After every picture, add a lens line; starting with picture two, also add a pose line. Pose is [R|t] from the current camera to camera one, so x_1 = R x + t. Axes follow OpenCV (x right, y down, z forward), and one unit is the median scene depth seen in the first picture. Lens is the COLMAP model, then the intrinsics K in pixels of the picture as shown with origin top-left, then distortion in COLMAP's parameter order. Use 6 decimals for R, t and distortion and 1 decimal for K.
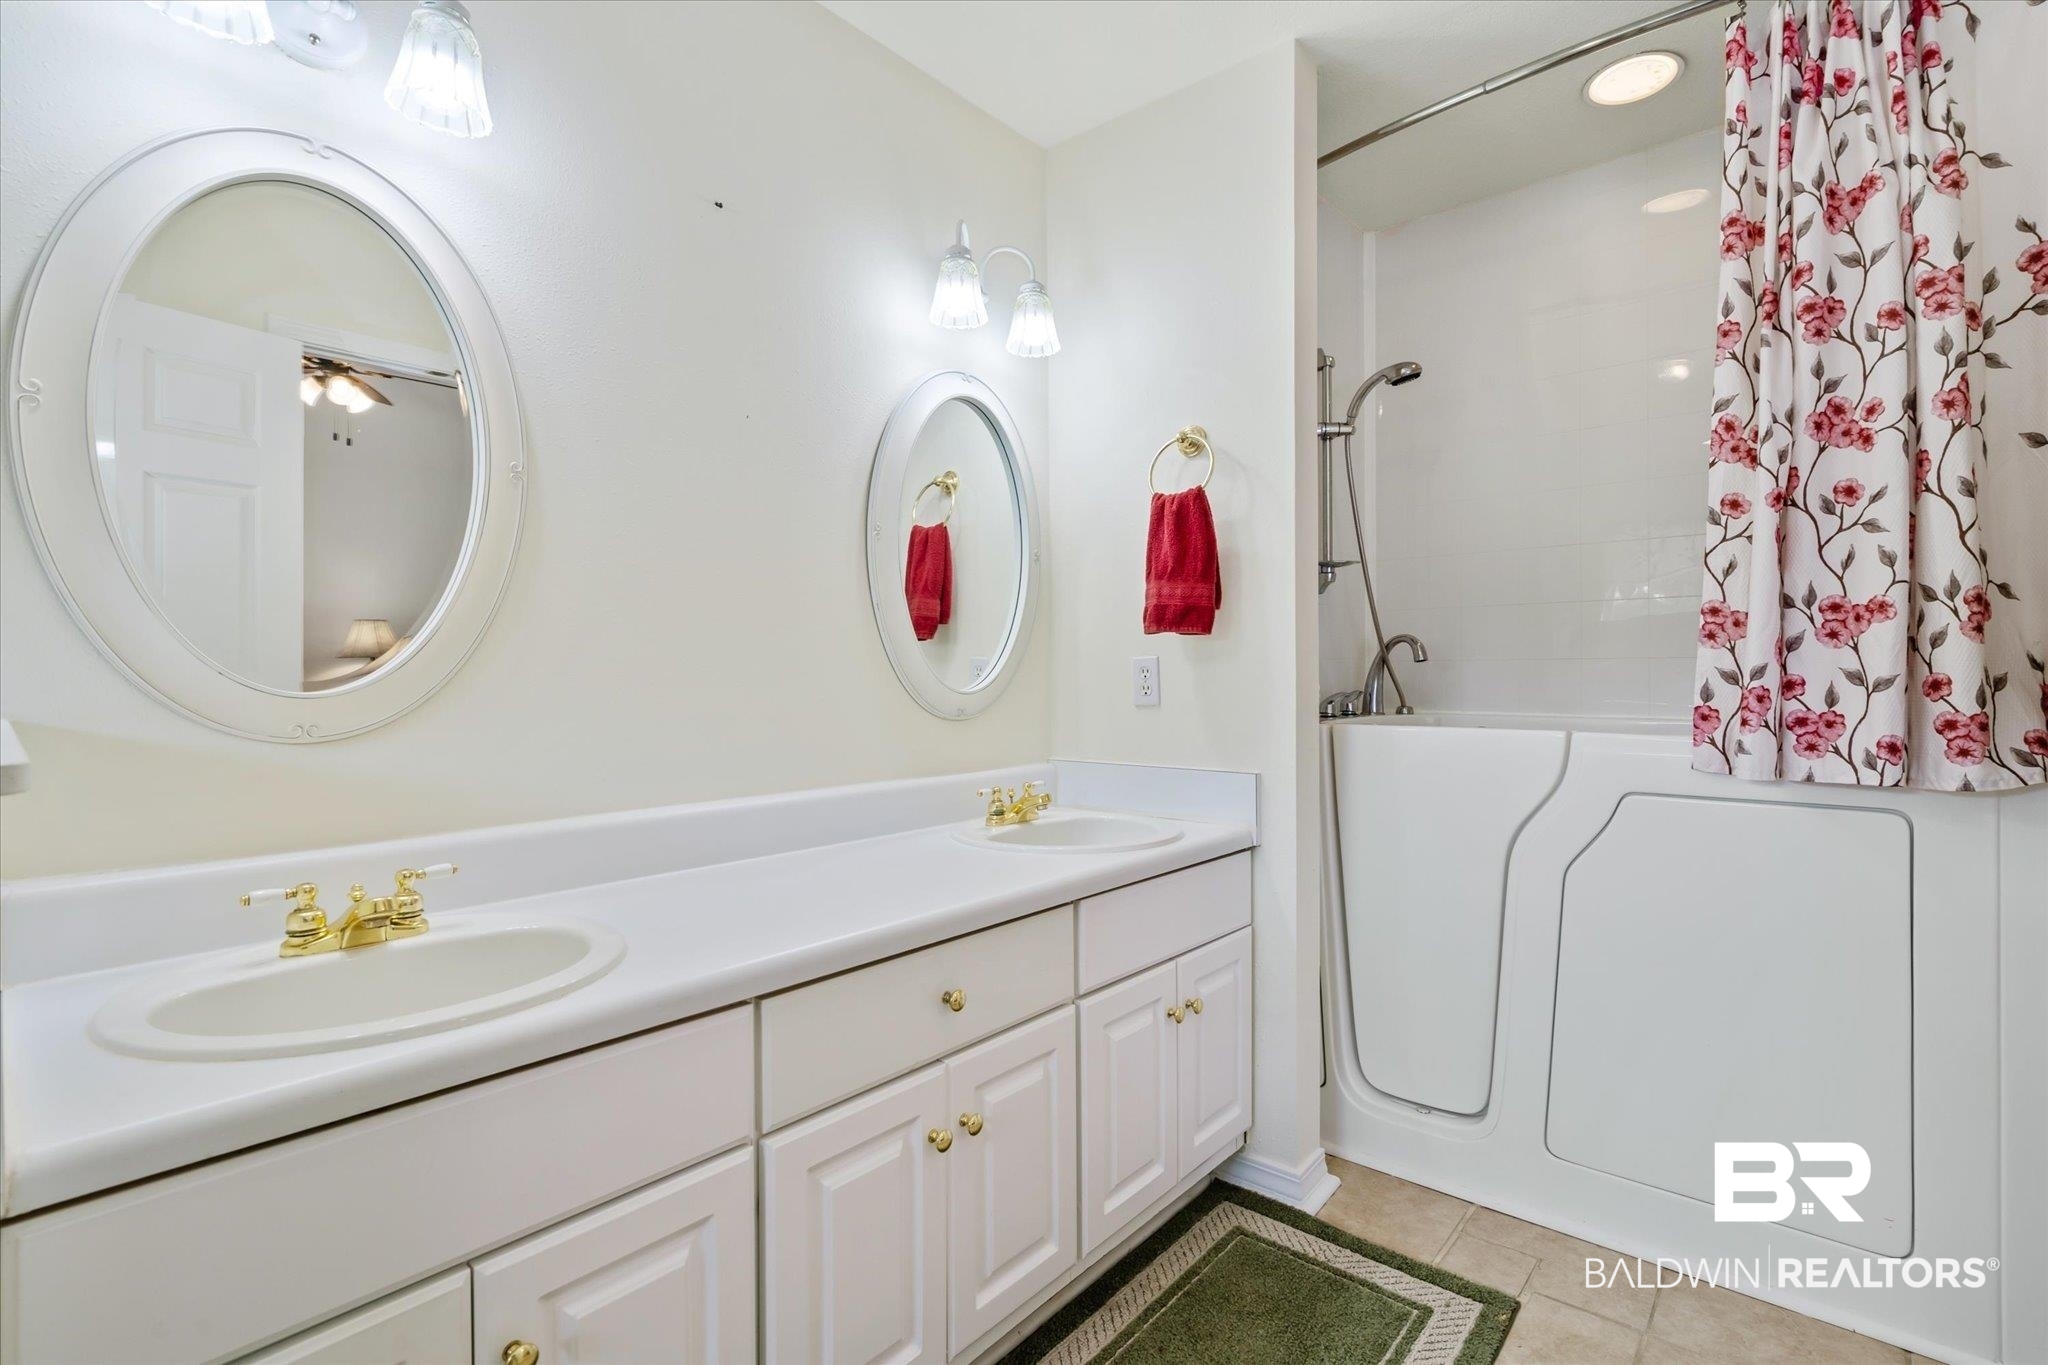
lens RADIAL K [[935.6, 0, 1021.7], [0, 935.6, 673.4], [0, 0, 1]] dist [-0.004913, -0.000116]
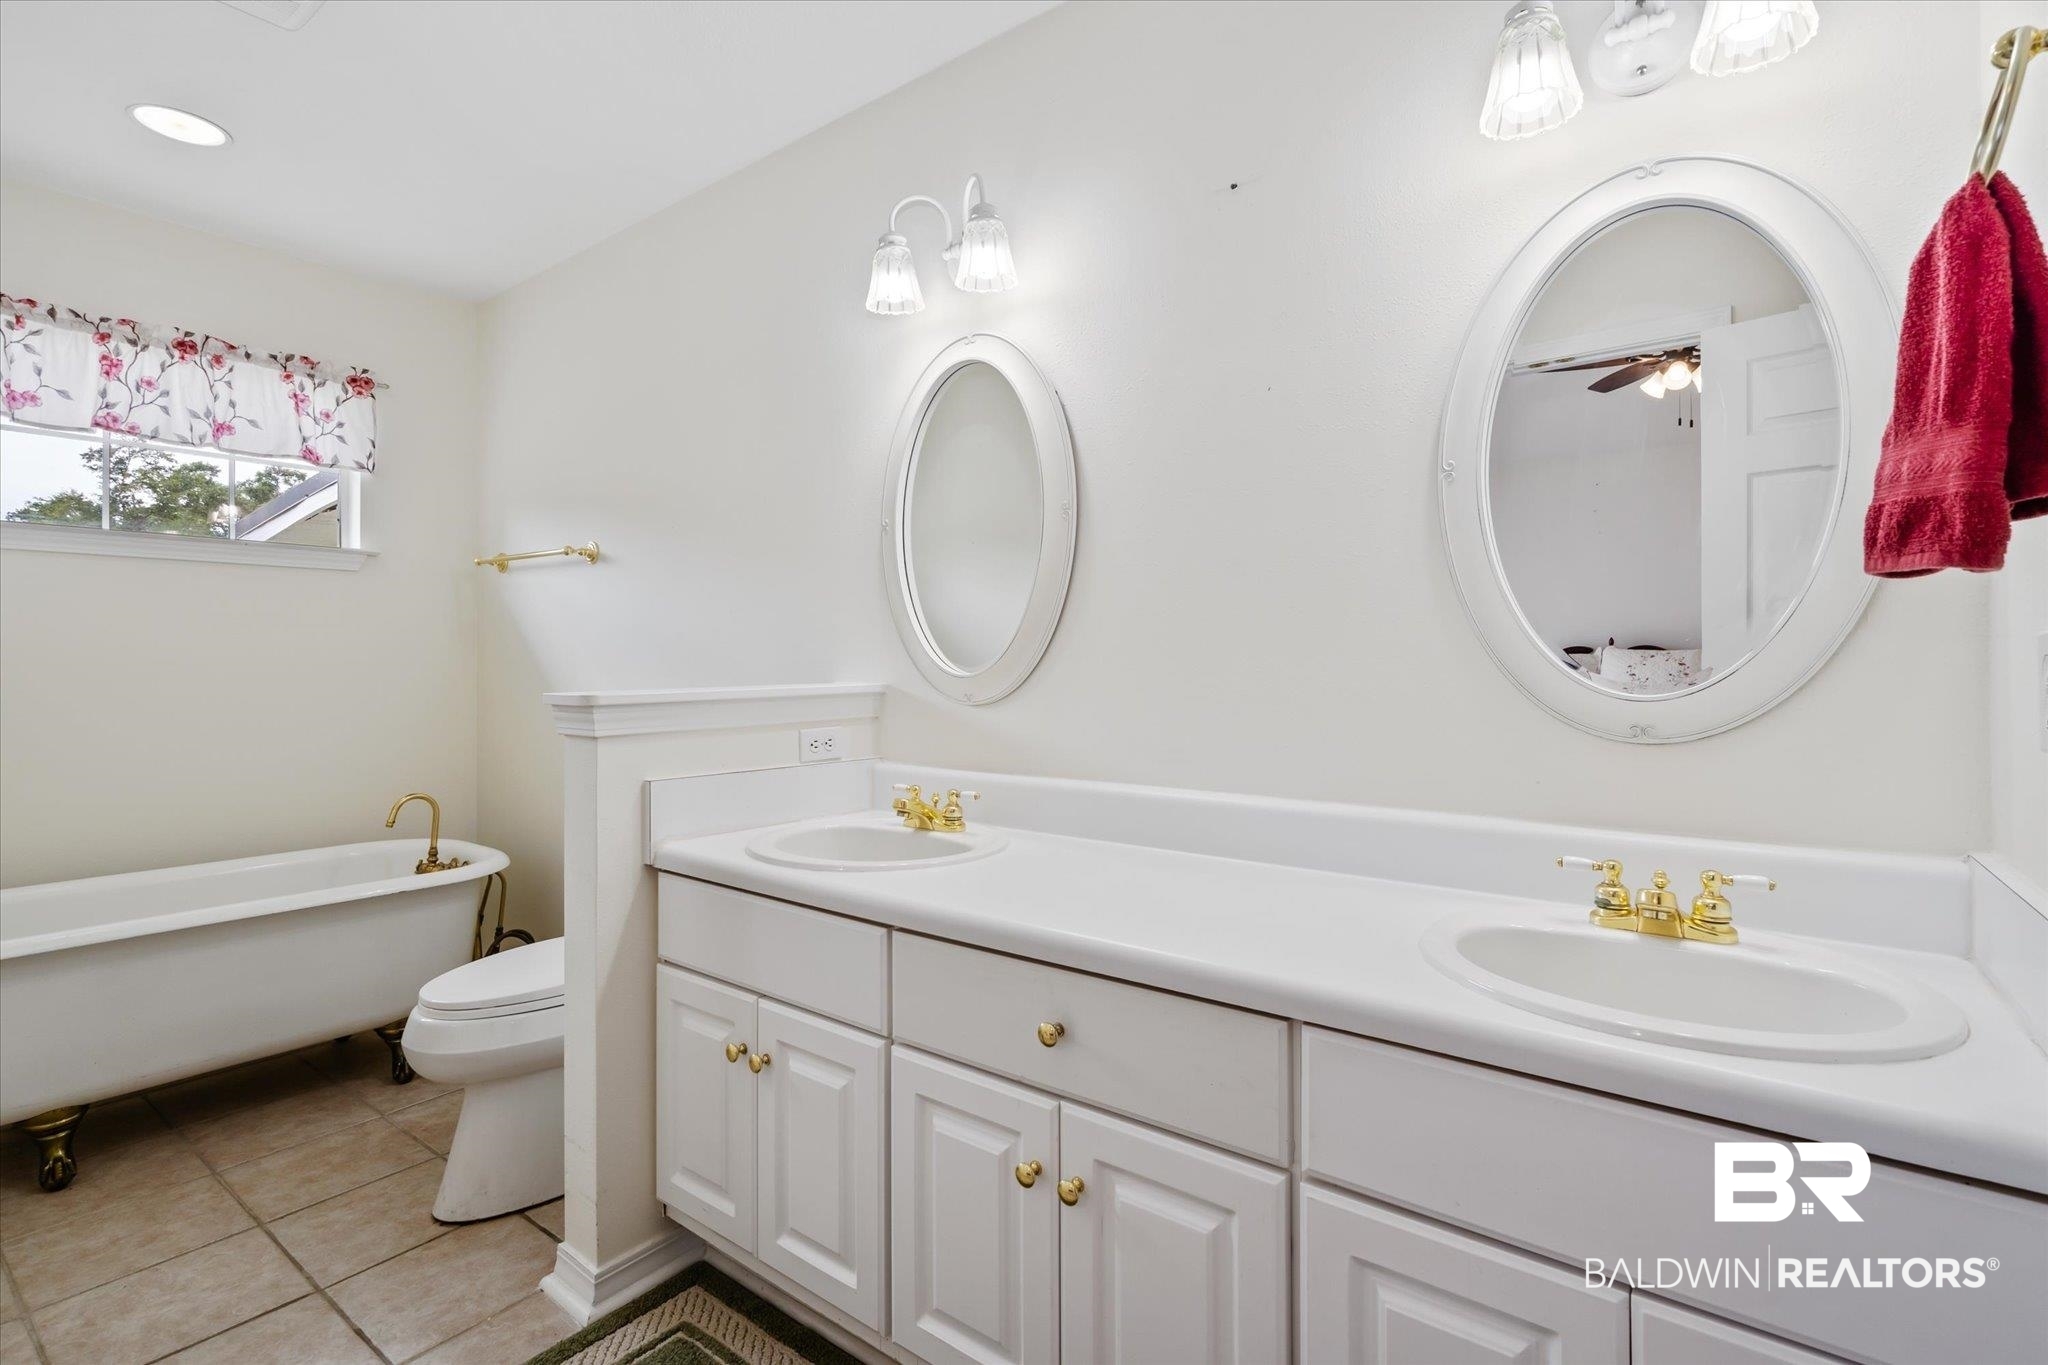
lens RADIAL K [[935.6, 0, 1068.3], [0, 935.6, 672.2], [0, 0, 1]] dist [-0.004913, -0.000116]
pose [[0.092798, 0.012682, -0.995604, 0.386233], [-0.005504, 0.999910, 0.012224, -0.001362], [0.995670, 0.004346, 0.092860, 0.447584]]
